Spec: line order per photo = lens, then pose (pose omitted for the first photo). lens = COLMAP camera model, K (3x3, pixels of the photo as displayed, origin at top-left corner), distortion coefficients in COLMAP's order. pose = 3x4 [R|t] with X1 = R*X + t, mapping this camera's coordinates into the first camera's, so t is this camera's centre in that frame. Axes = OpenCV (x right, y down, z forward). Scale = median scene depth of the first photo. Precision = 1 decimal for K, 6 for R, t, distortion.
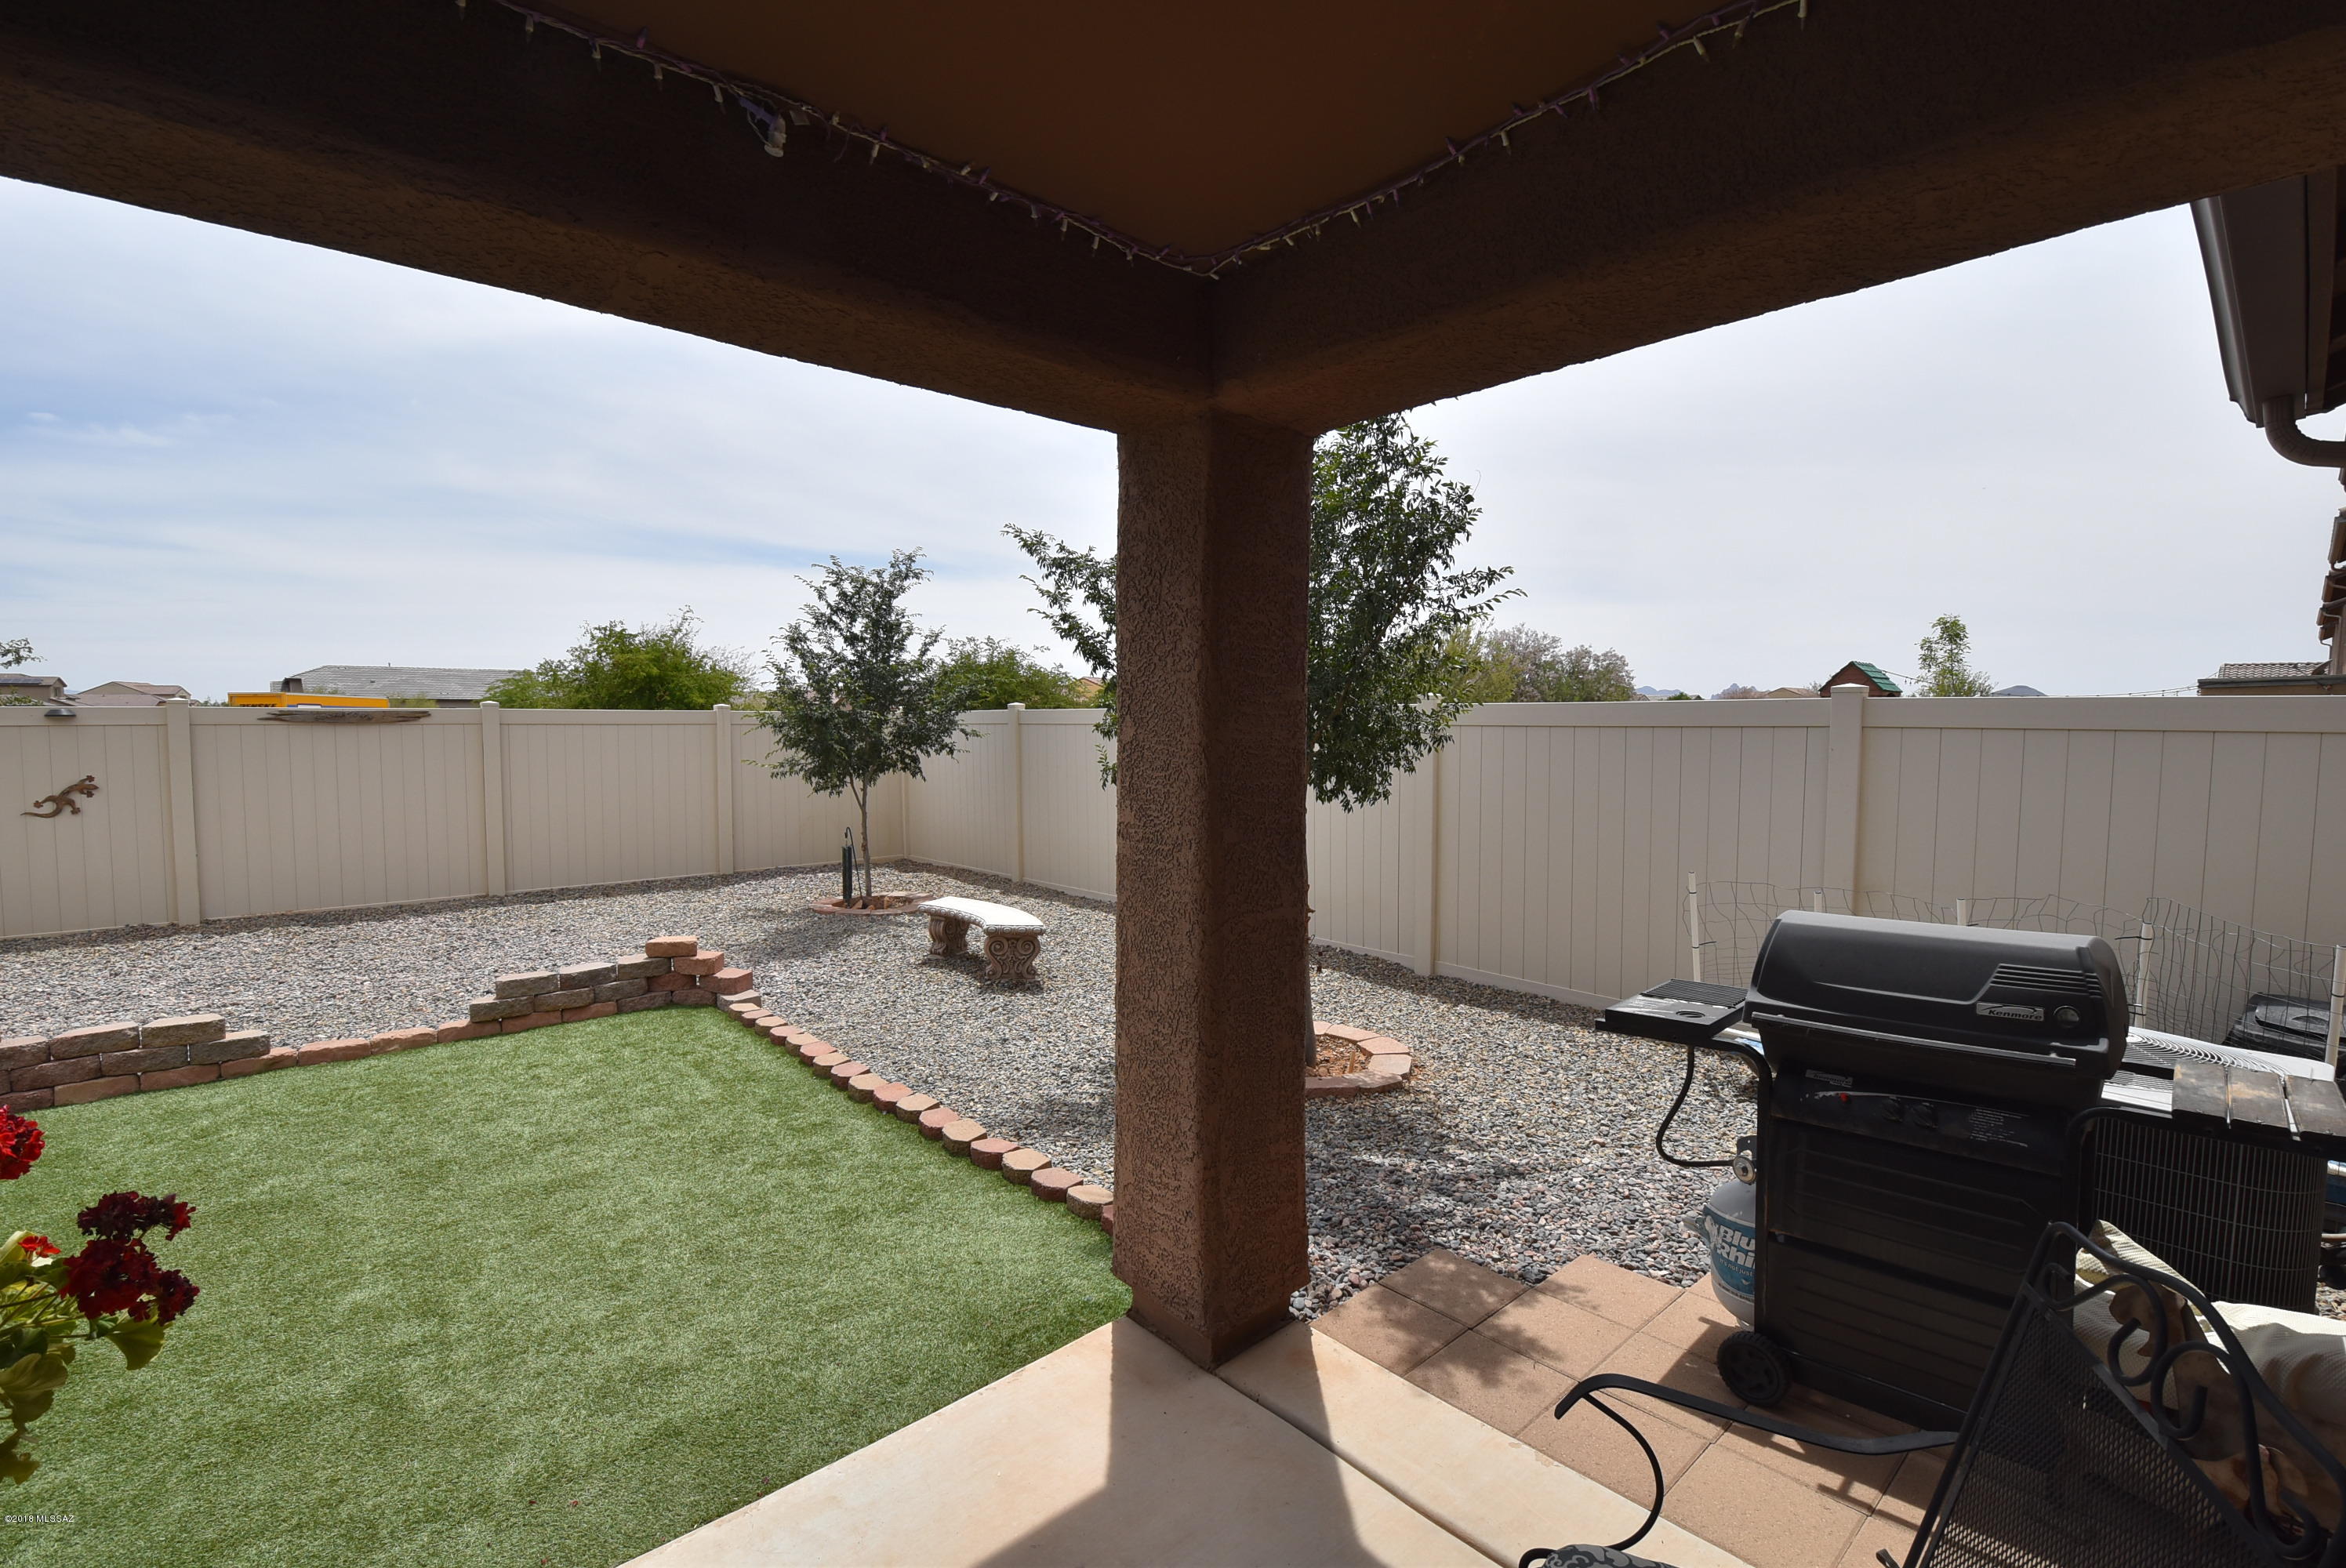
lens RADIAL K [[1036.5, 0, 1187.2], [0, 1036.5, 797.4], [0, 0, 1]] dist [-0.015520, -0.005744]
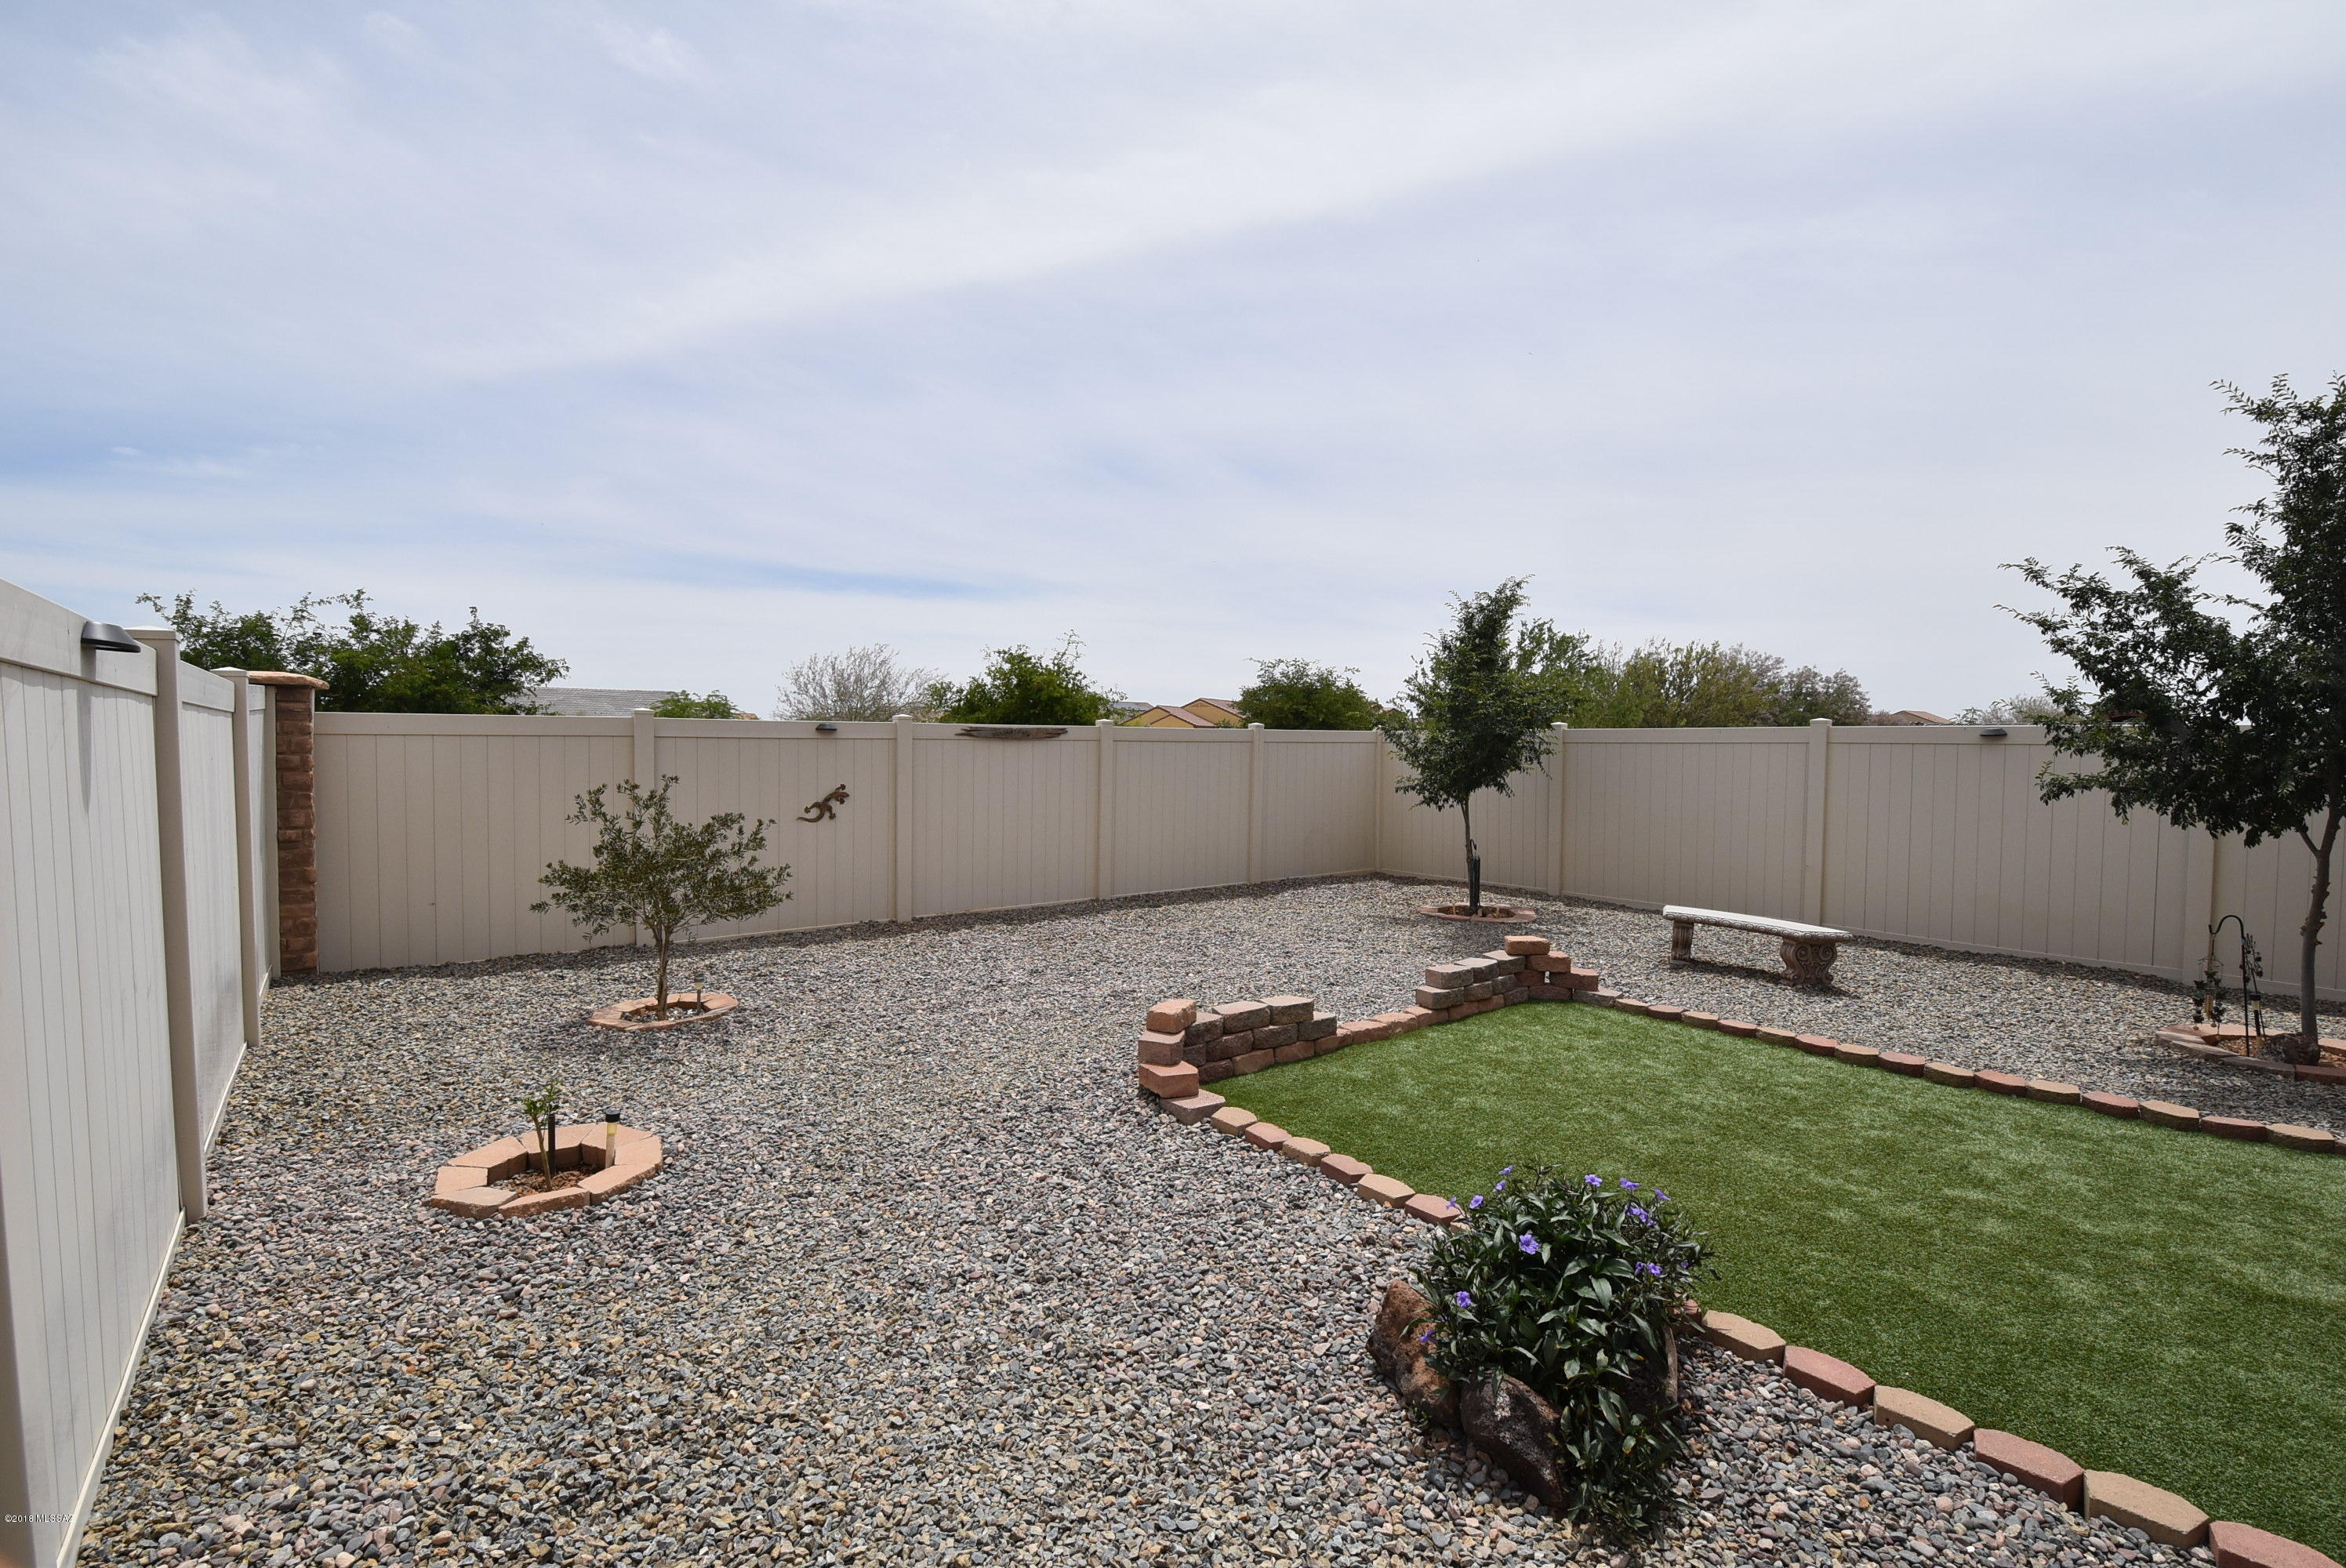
lens RADIAL K [[1043.5, 0, 1180.7], [0, 1043.5, 802.3], [0, 0, 1]] dist [0.009226, -0.018156]
pose [[0.996634, 0.008712, -0.081510, -0.837818], [-0.010140, 0.999802, -0.017122, 0.018164], [0.081345, 0.017890, 0.996525, -0.131985]]
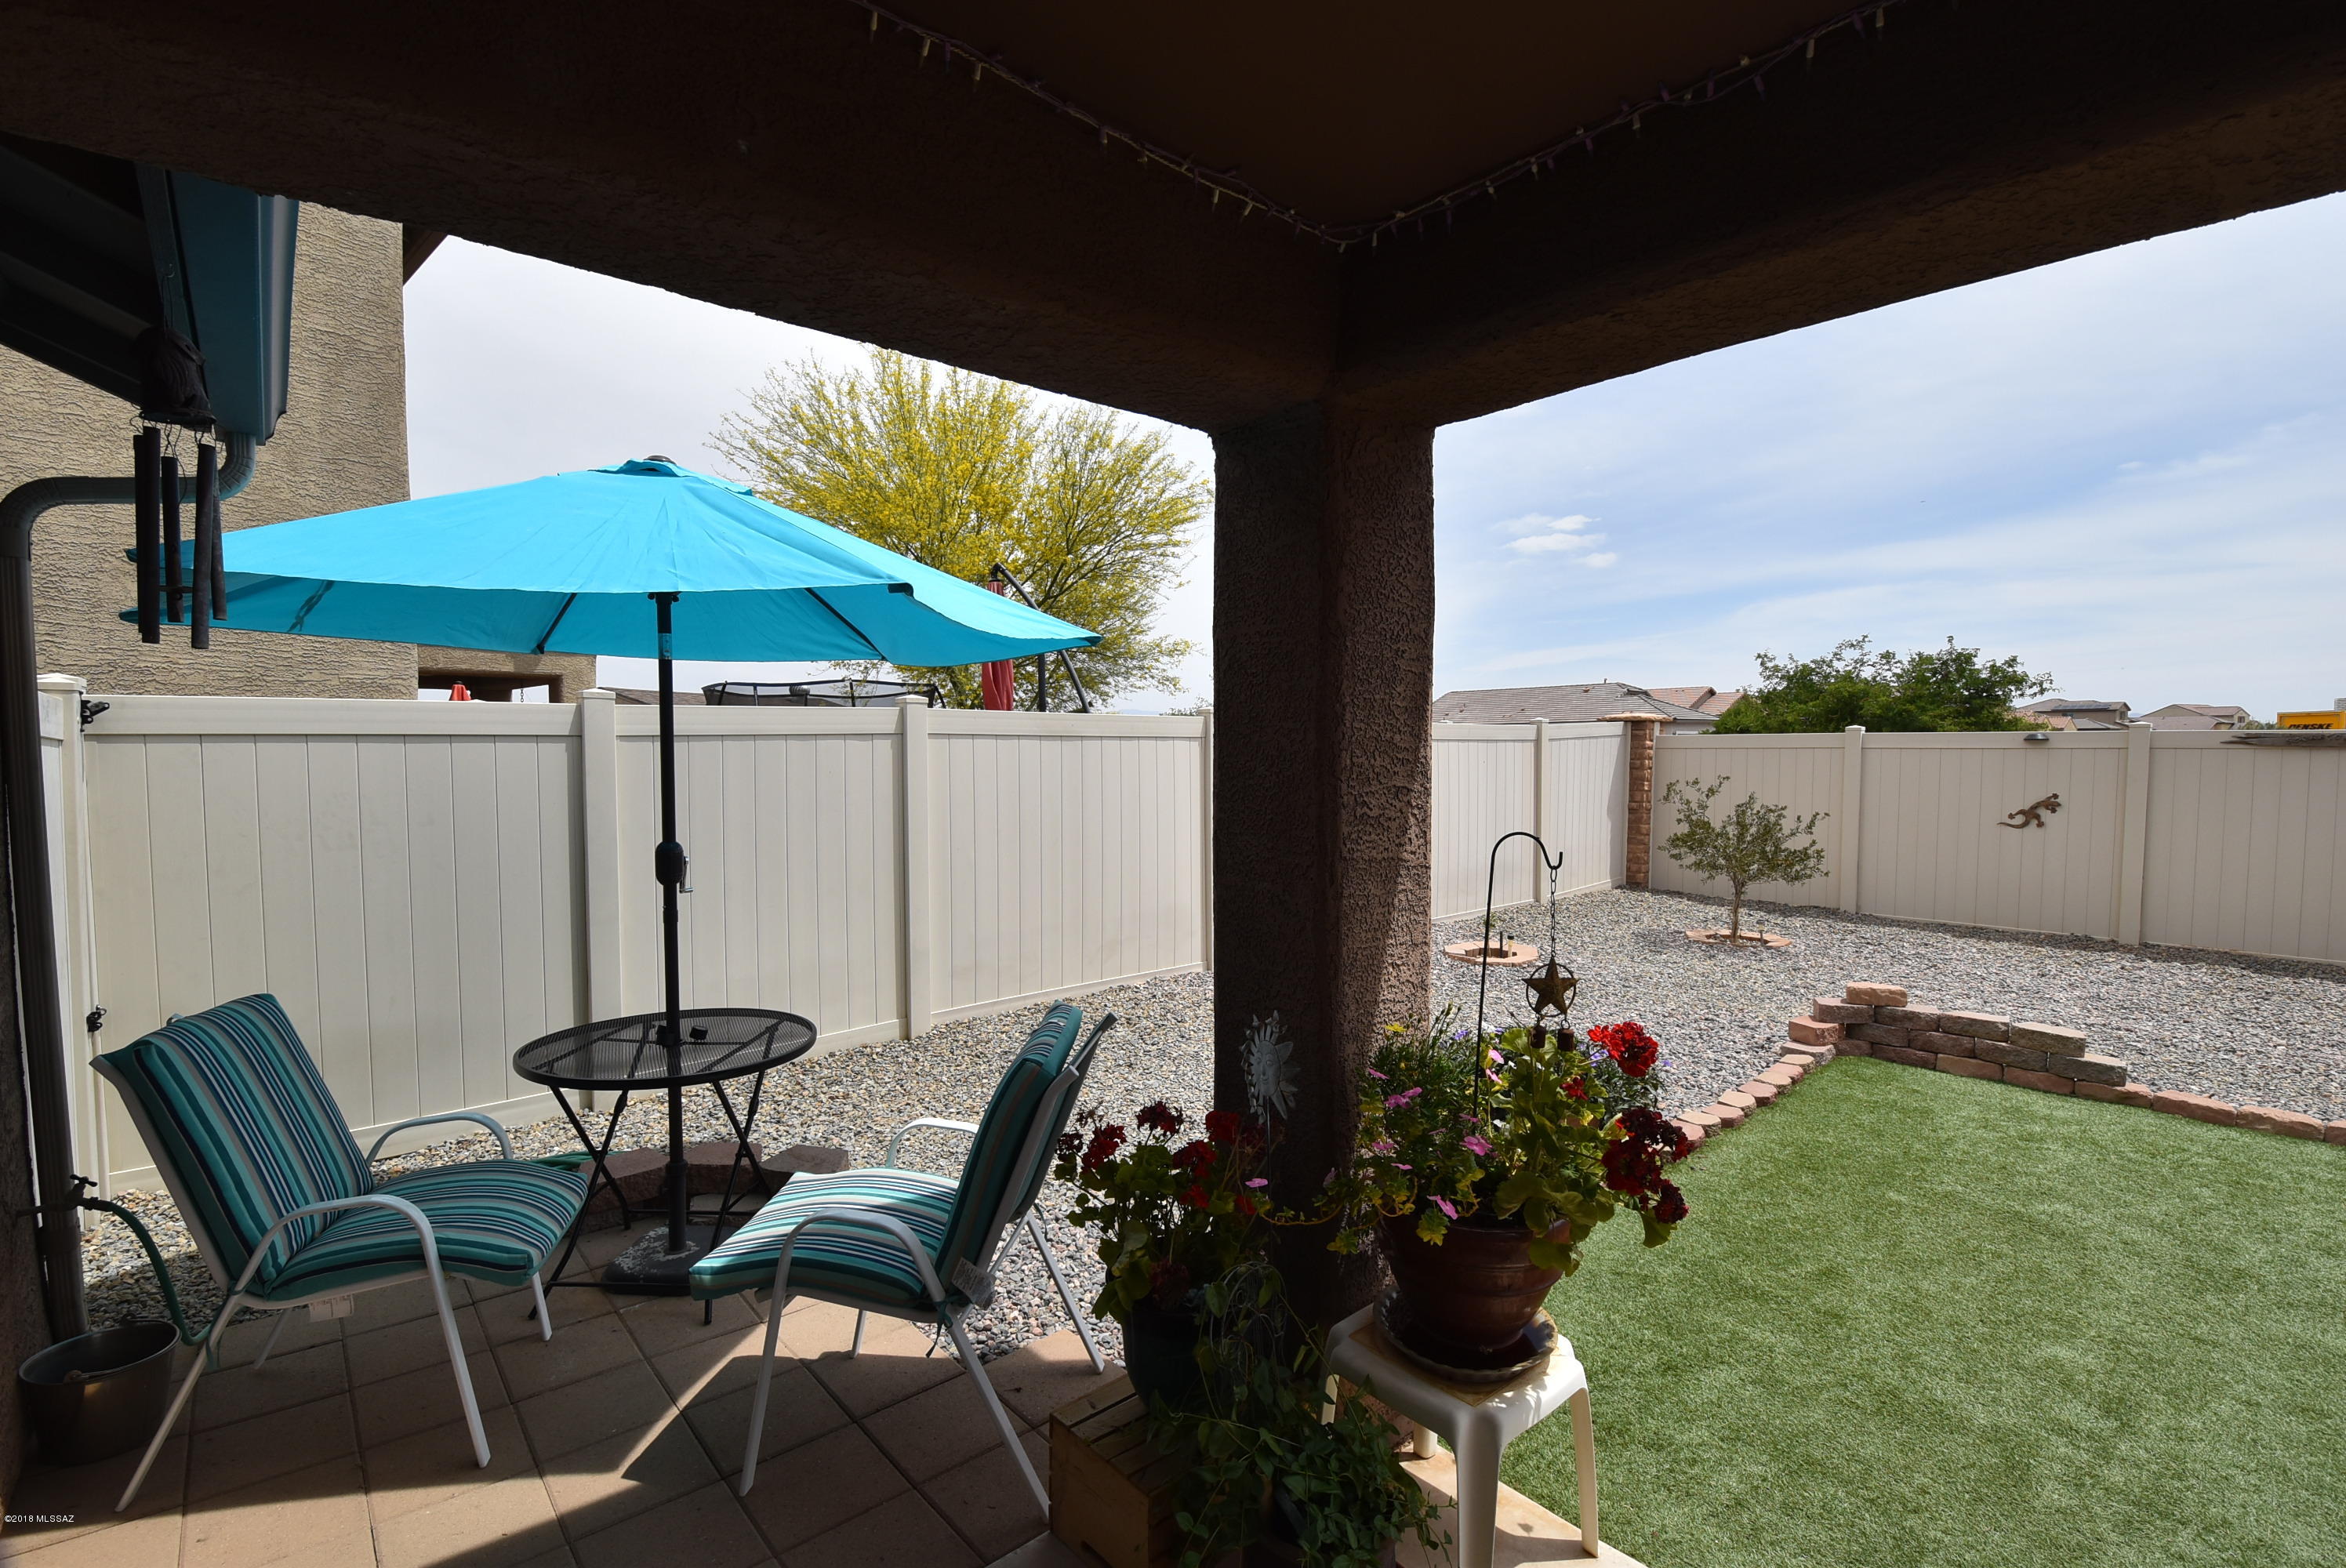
lens RADIAL K [[1036.5, 0, 1187.2], [0, 1036.5, 797.4], [0, 0, 1]] dist [-0.015520, -0.005744]
pose [[-0.012191, 0.047780, -0.998783, 0.059177], [-0.068806, 0.996450, 0.048508, -0.008539], [0.997556, 0.069314, -0.008860, 0.079759]]
